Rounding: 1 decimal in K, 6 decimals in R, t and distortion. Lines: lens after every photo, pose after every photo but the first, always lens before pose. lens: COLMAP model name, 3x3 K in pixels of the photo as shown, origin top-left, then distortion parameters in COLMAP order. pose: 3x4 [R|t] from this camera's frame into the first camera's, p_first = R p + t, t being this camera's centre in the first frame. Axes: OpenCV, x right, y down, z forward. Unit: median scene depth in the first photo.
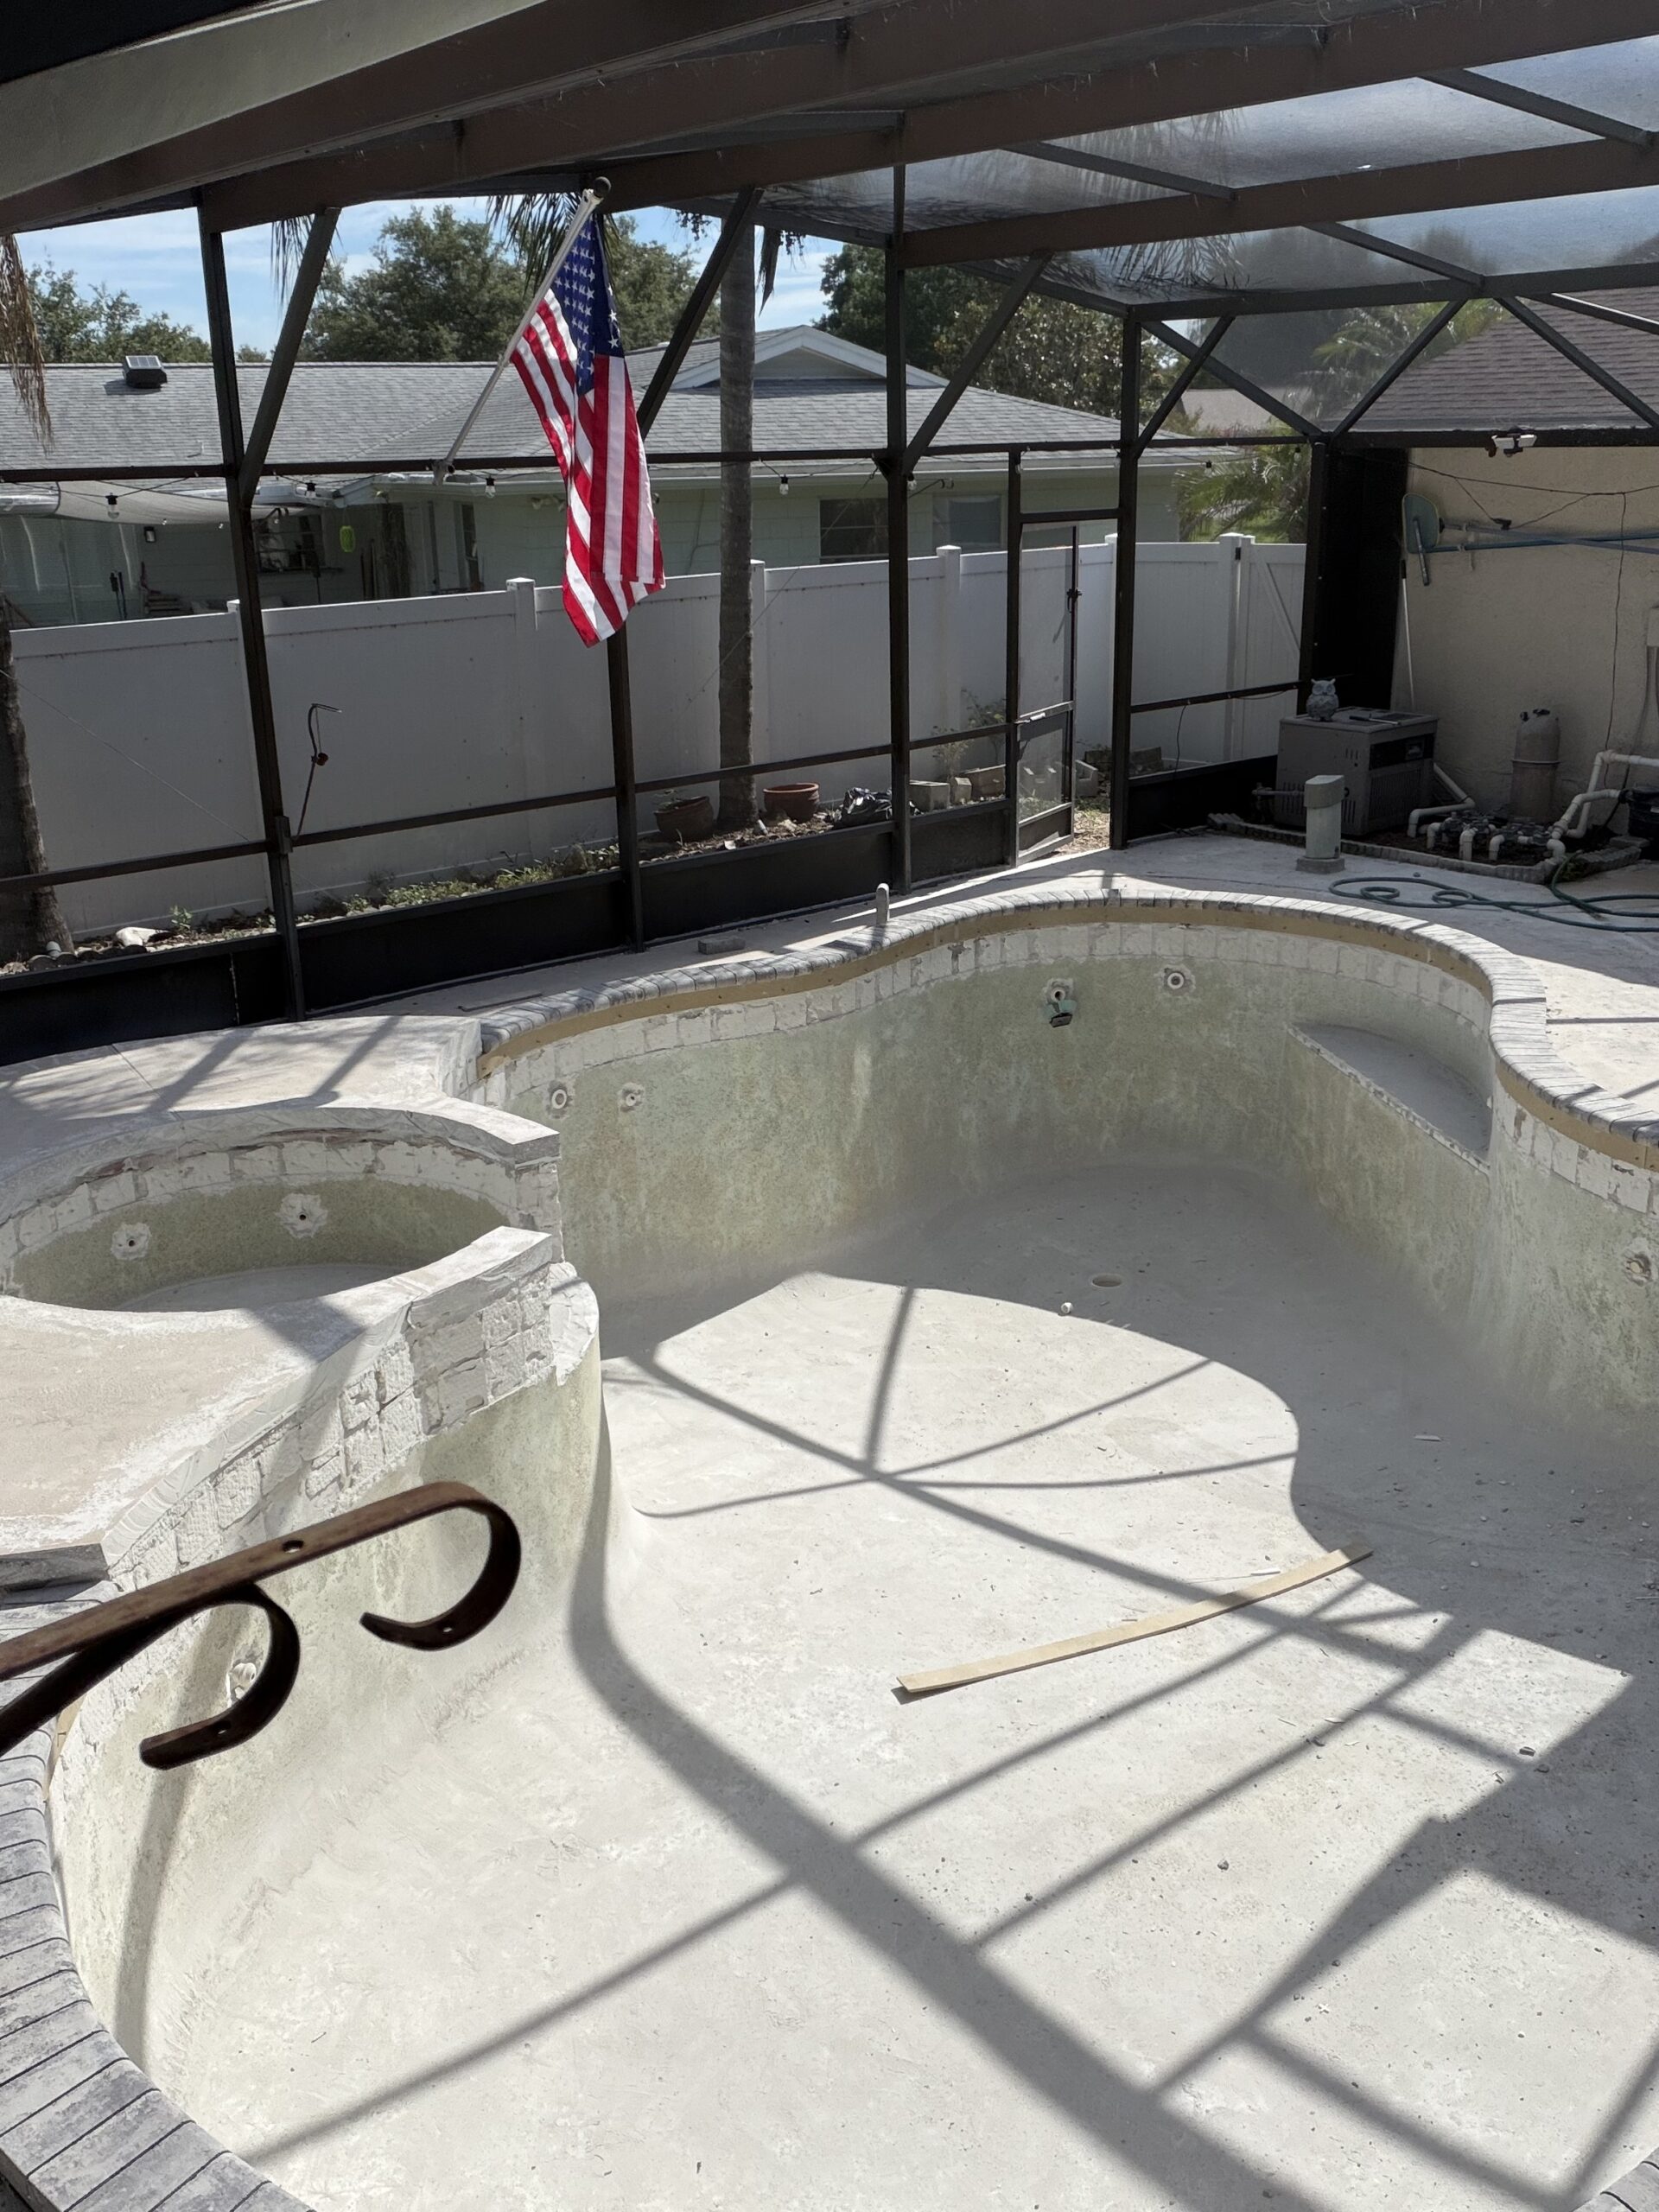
lens RADIAL K [[1980.6, 0, 820.4], [0, 1980.6, 1102.8], [0, 0, 1]] dist [0.027028, -0.025938]
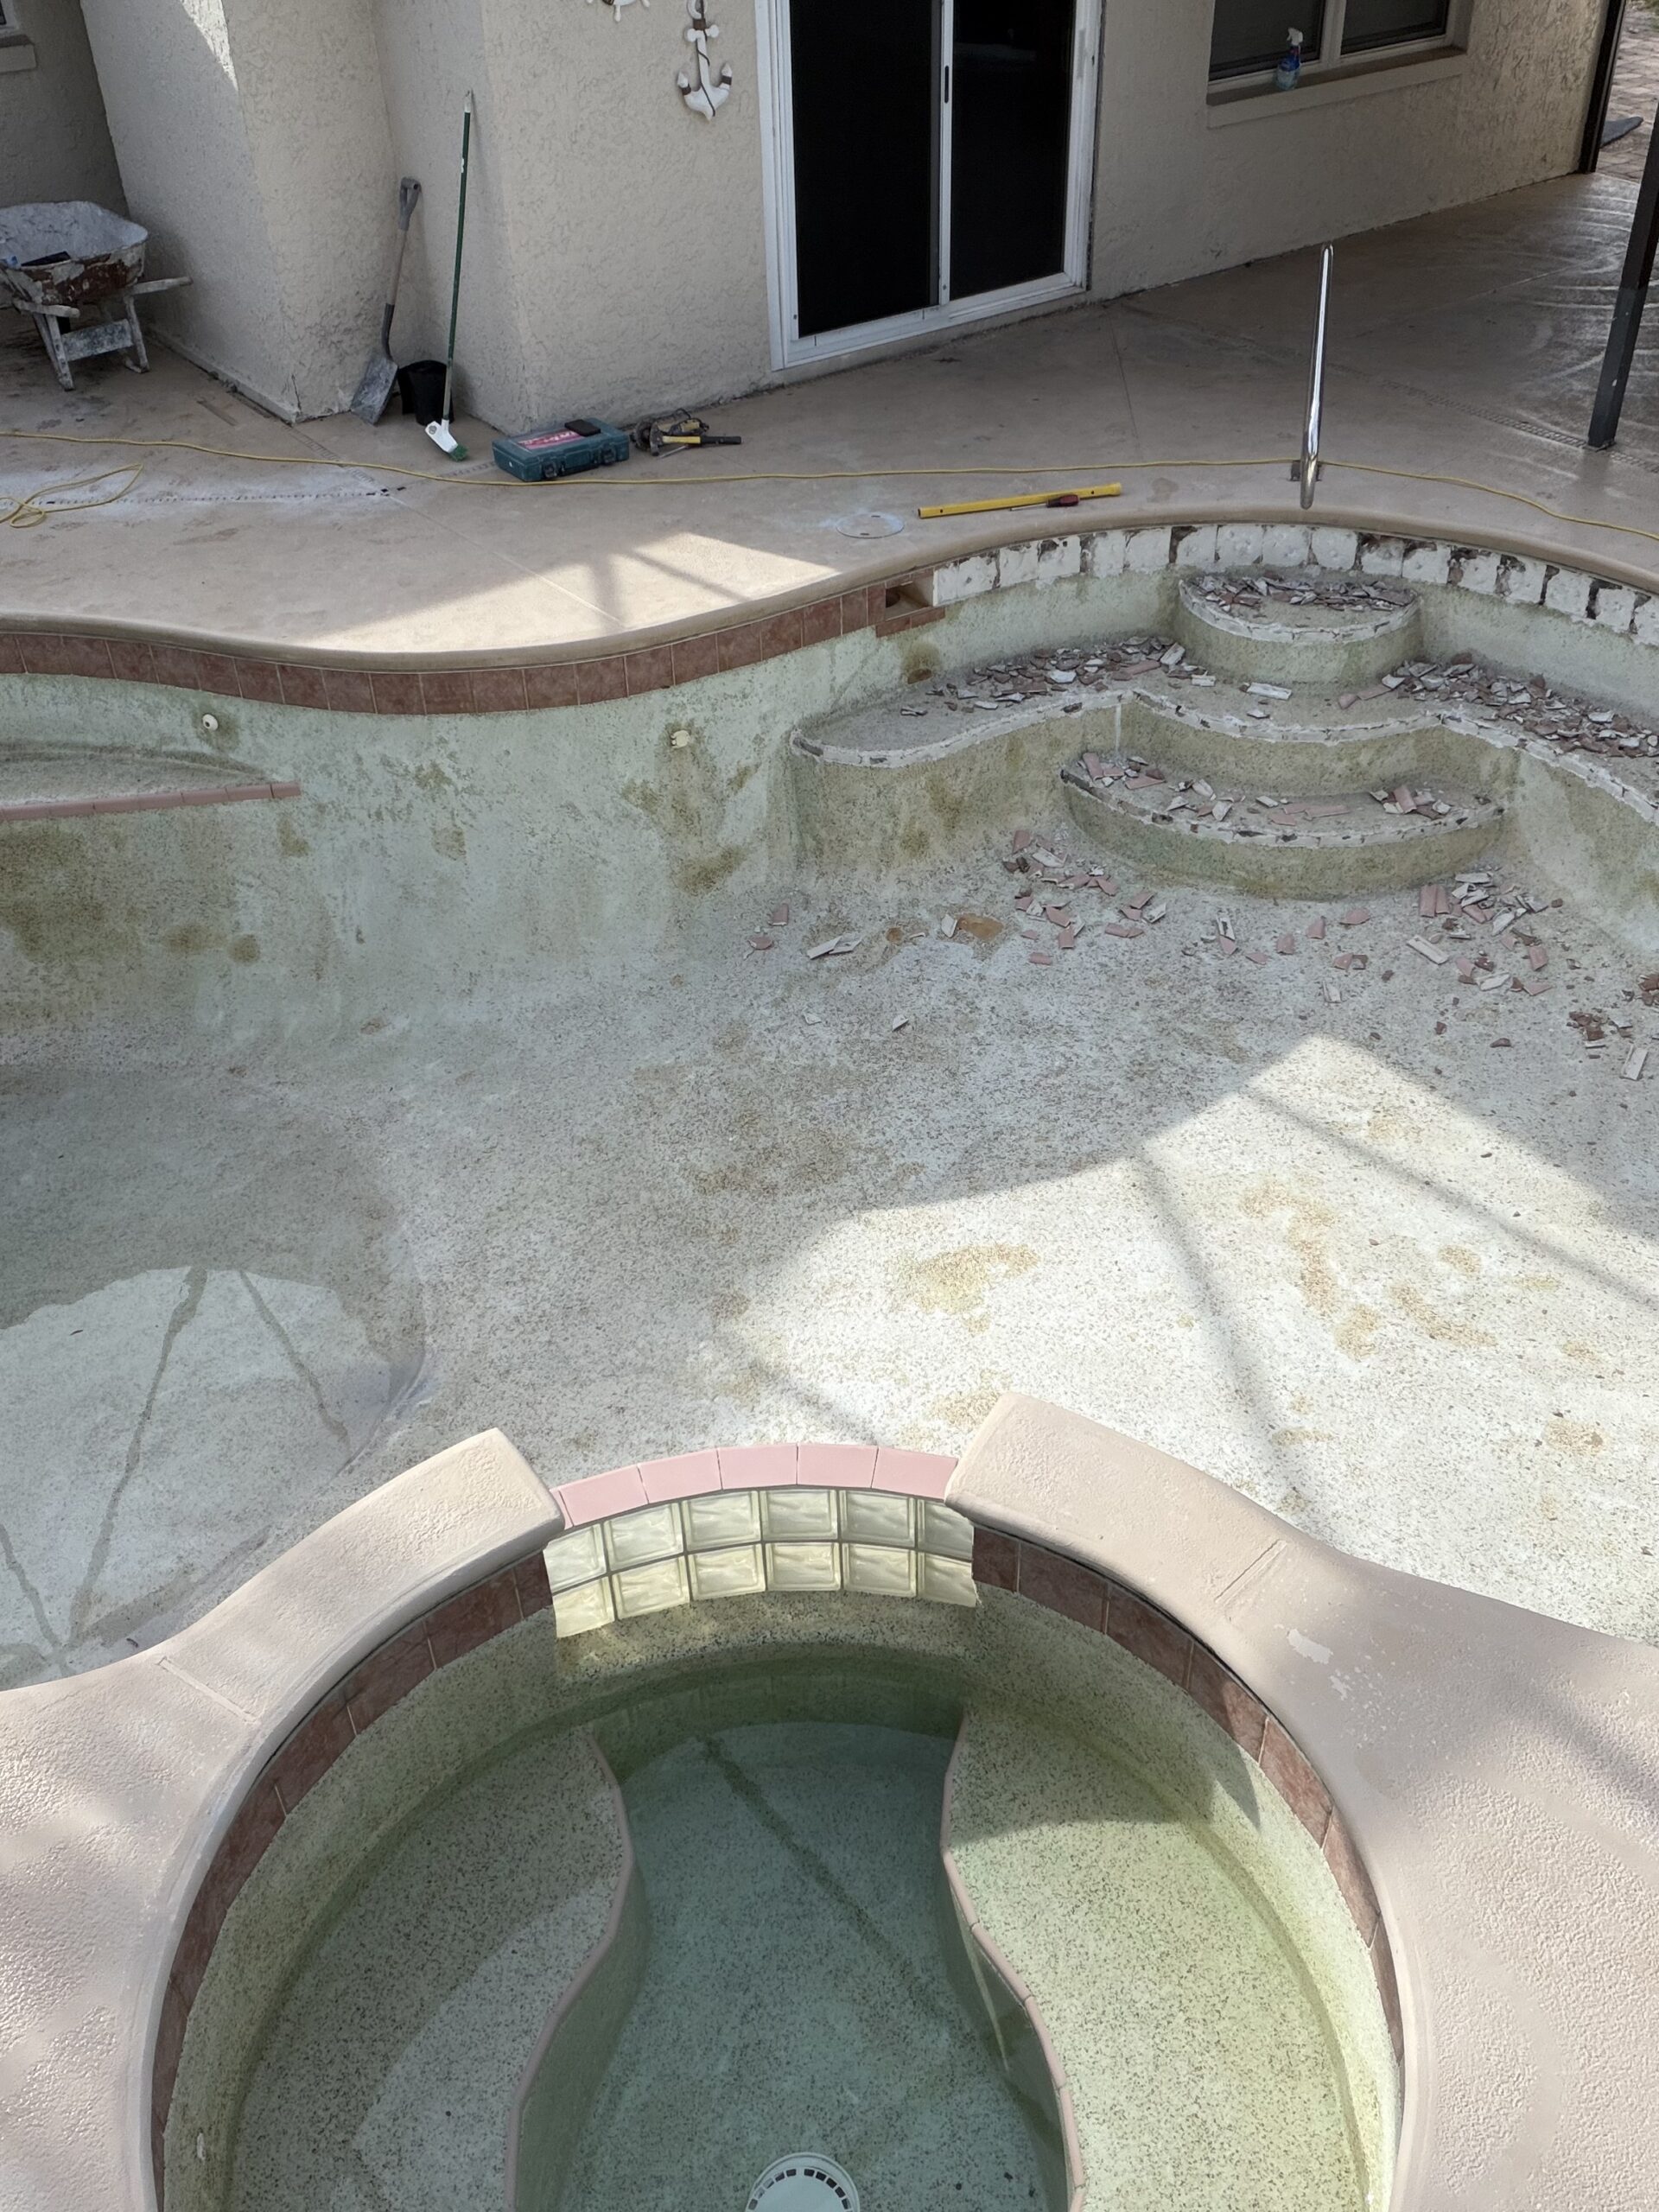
lens RADIAL K [[1980.6, 0, 825.3], [0, 1980.6, 1105.5], [0, 0, 1]] dist [0.027028, -0.025938]
pose [[0.035787, -0.596832, 0.801568, -0.453704], [0.343975, 0.760429, 0.550844, -0.281206], [-0.938297, 0.256006, 0.232509, 0.733884]]
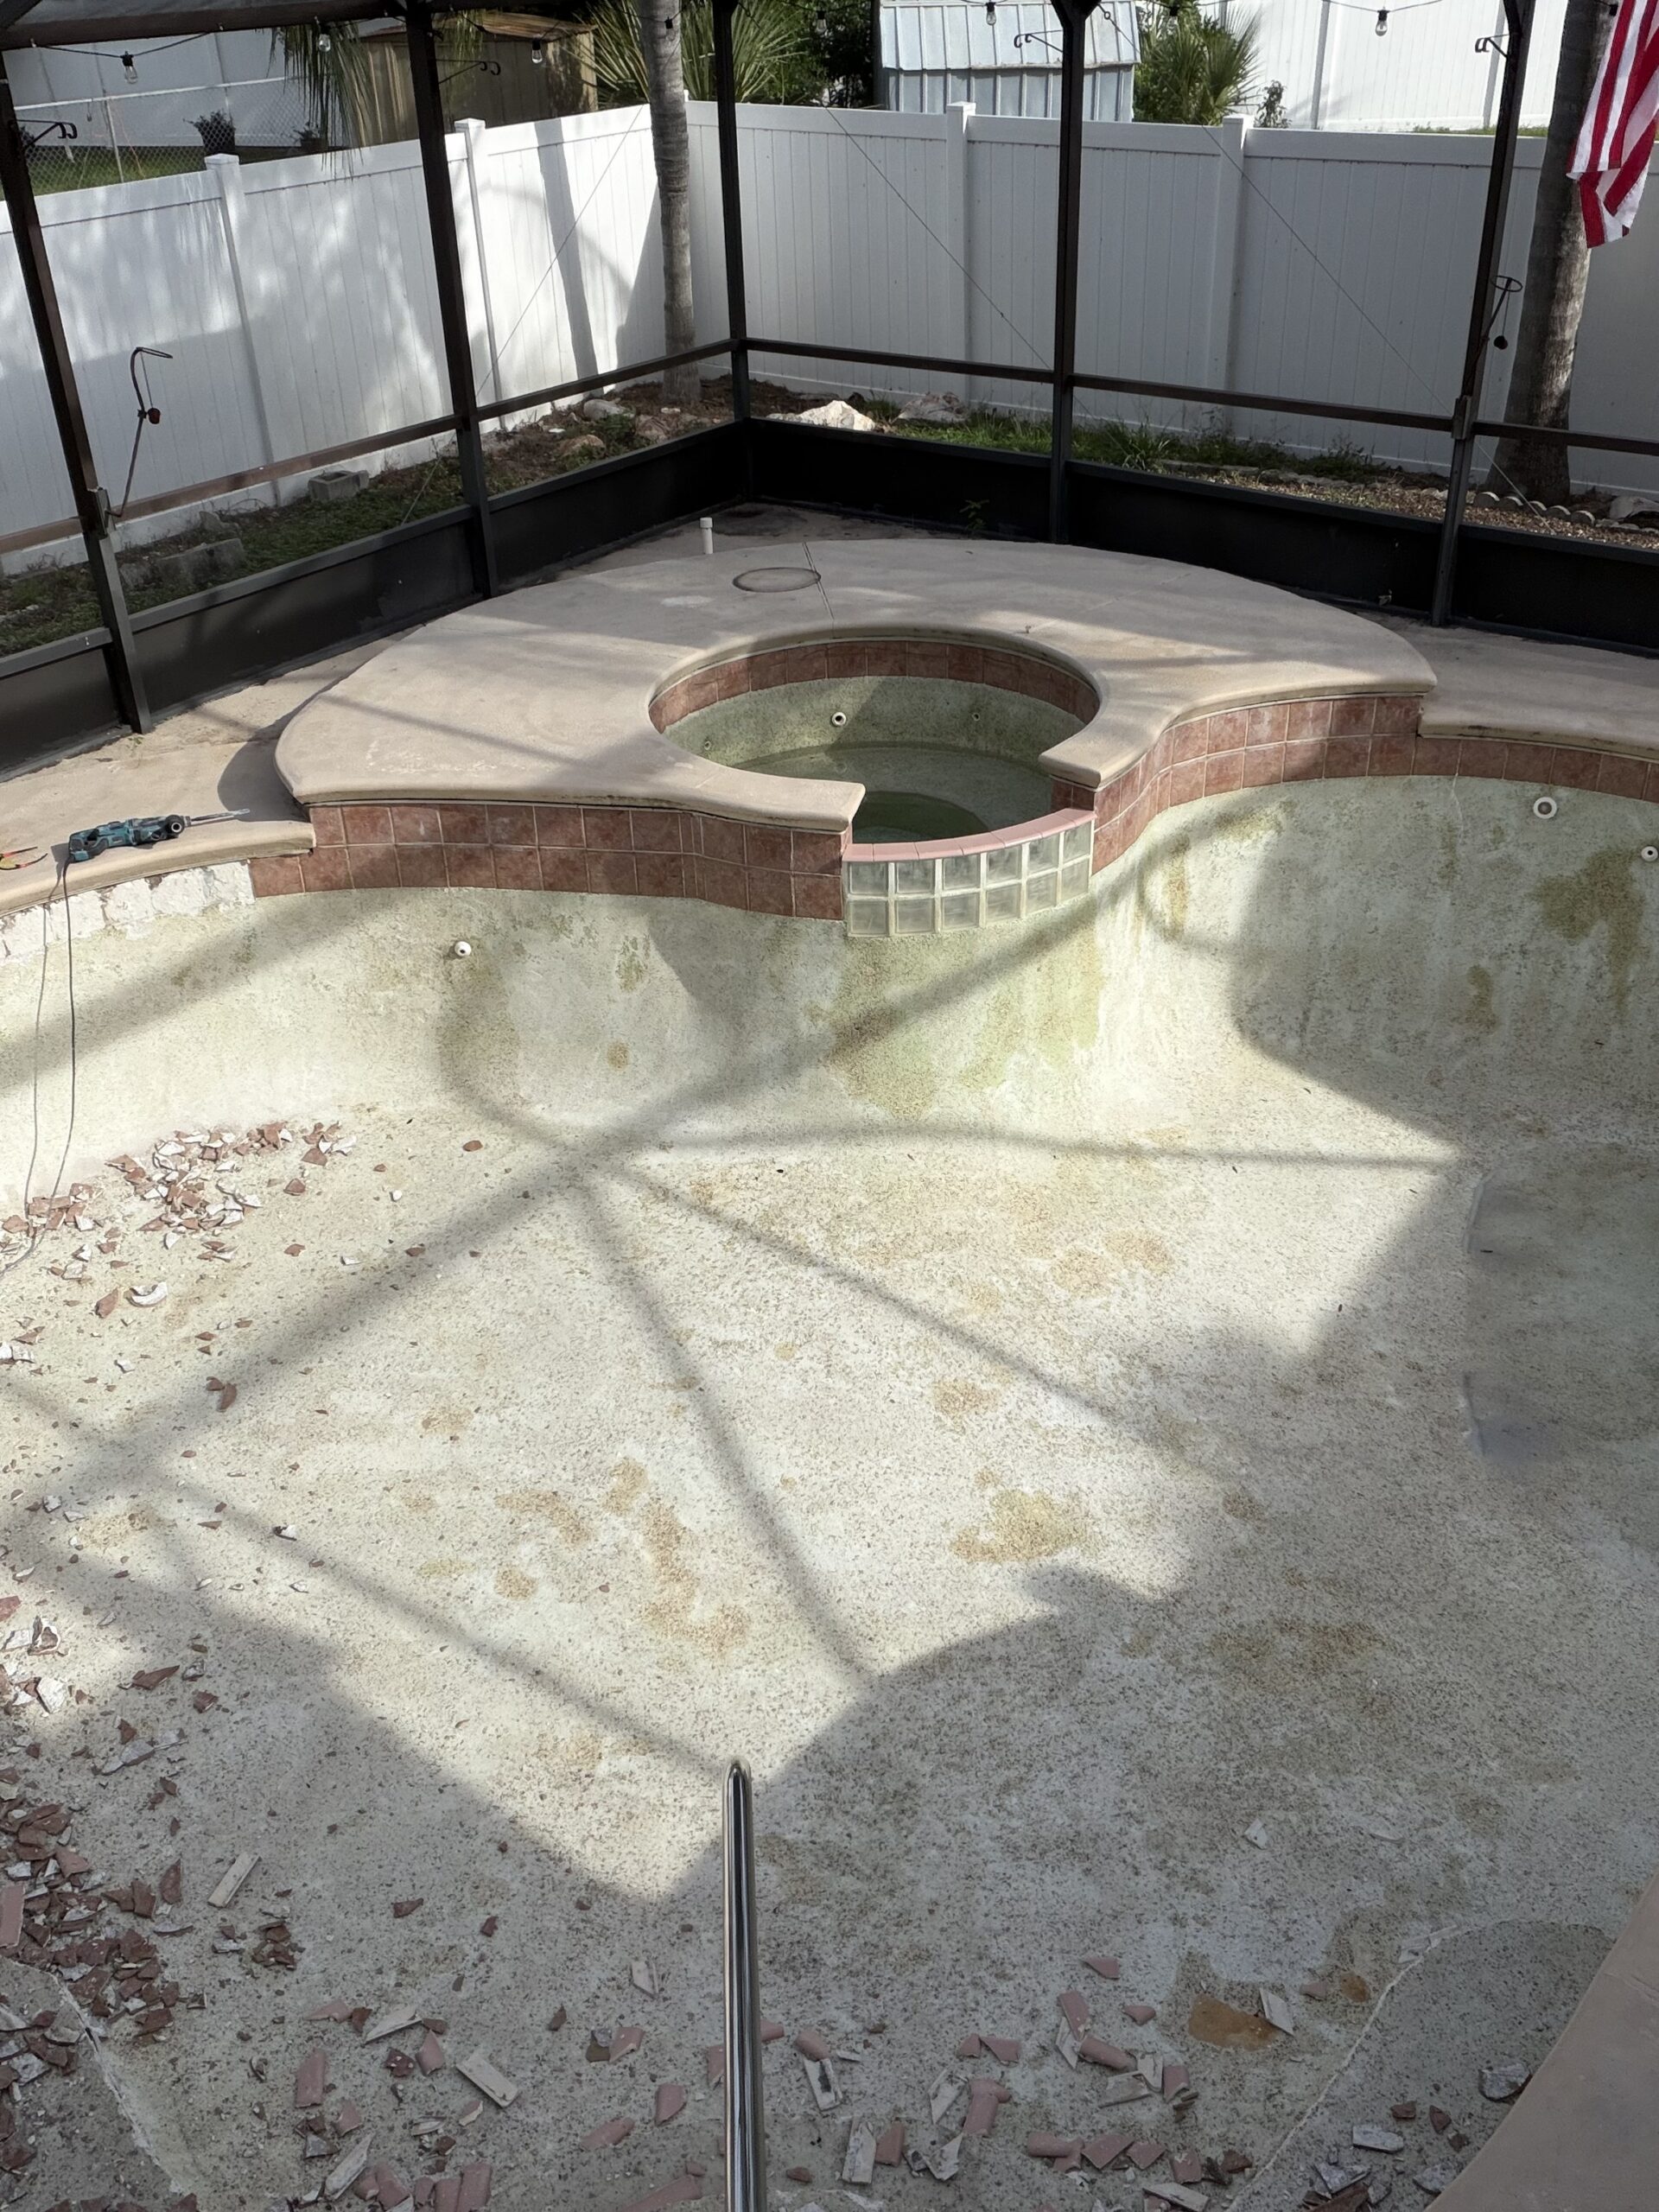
lens RADIAL K [[1980.6, 0, 843.5], [0, 1980.6, 1107.6], [0, 0, 1]] dist [0.027028, -0.025938]
pose [[0.236863, 0.530495, -0.813923, 0.675967], [-0.297434, 0.837133, 0.459066, -0.240076], [0.924894, 0.133352, 0.356073, 0.524388]]
